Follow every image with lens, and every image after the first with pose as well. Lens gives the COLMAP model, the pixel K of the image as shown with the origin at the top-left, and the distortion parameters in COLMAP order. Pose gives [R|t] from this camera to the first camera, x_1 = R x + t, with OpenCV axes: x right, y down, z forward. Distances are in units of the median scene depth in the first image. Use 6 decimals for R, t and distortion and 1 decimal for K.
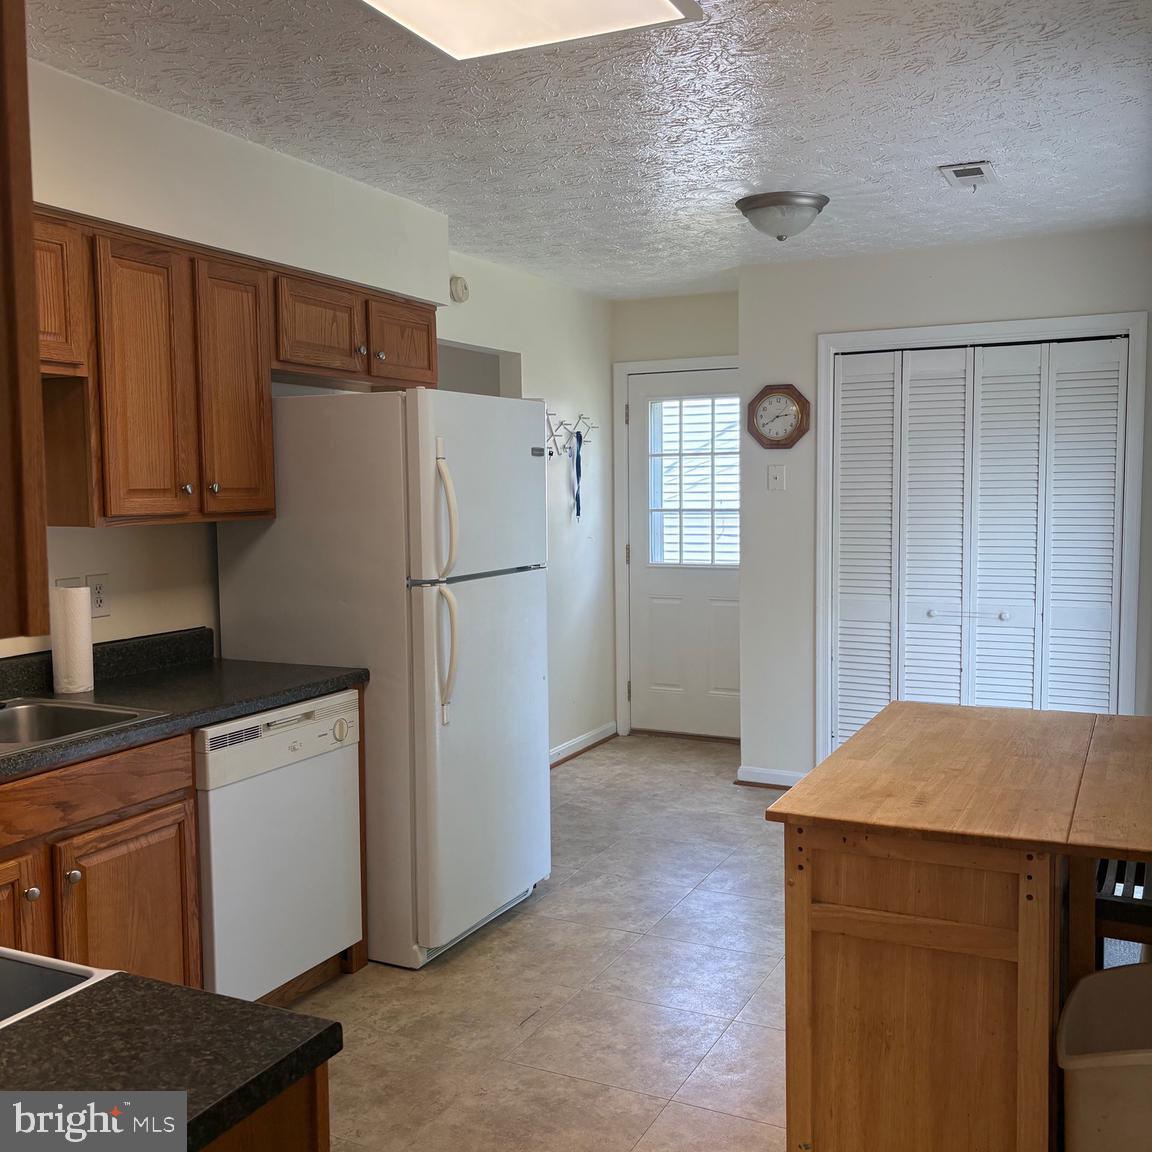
lens RADIAL K [[1198.3, 0, 596.9], [0, 1198.3, 572.4], [0, 0, 1]] dist [0.050424, -0.010068]
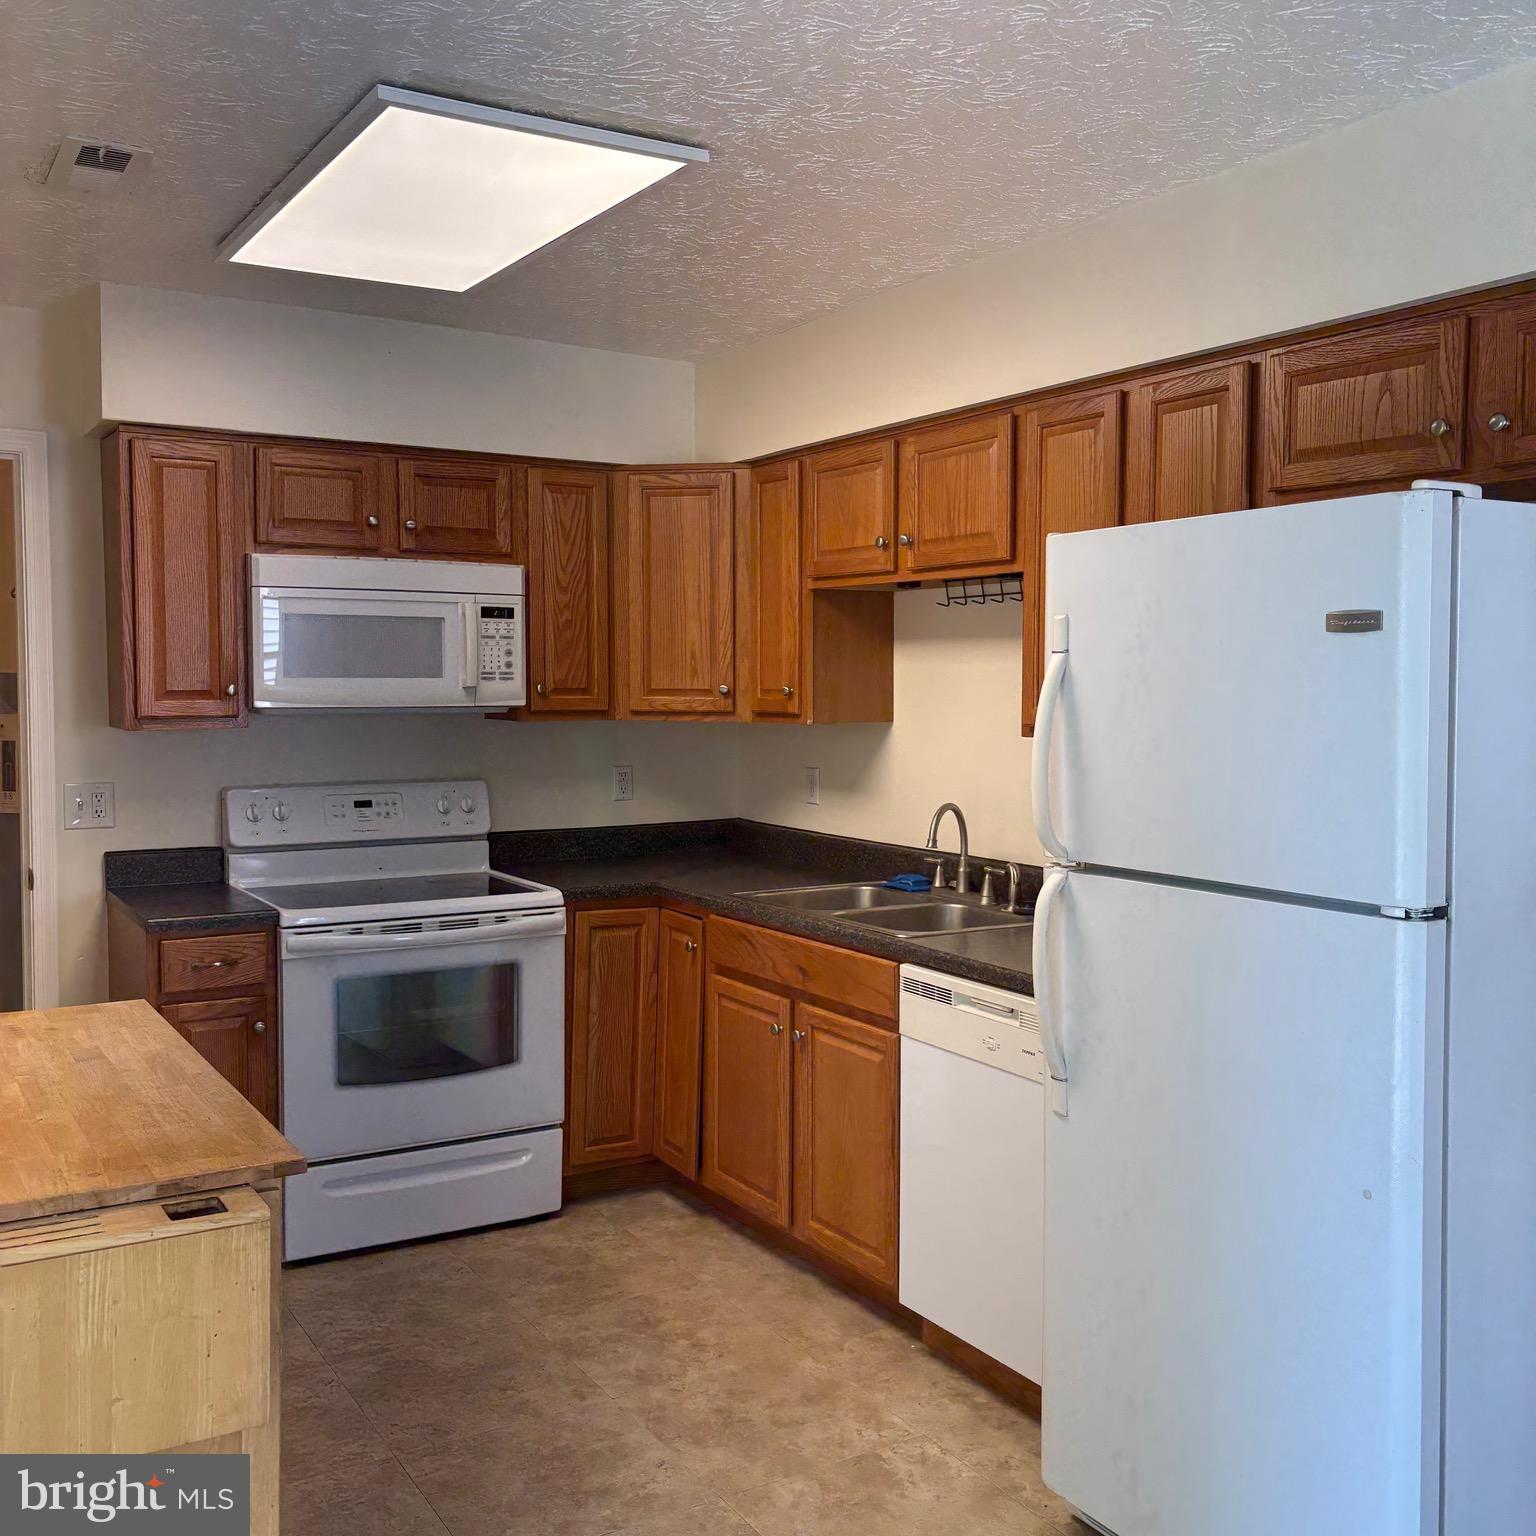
lens RADIAL K [[1597.7, 0, 795.8], [0, 1597.7, 763.2], [0, 0, 1]] dist [0.050424, -0.010068]
pose [[-0.556593, 0.044083, -0.829615, 0.691191], [-0.067032, 0.992952, 0.097735, -0.127183], [0.828077, 0.110009, -0.549715, 1.564299]]
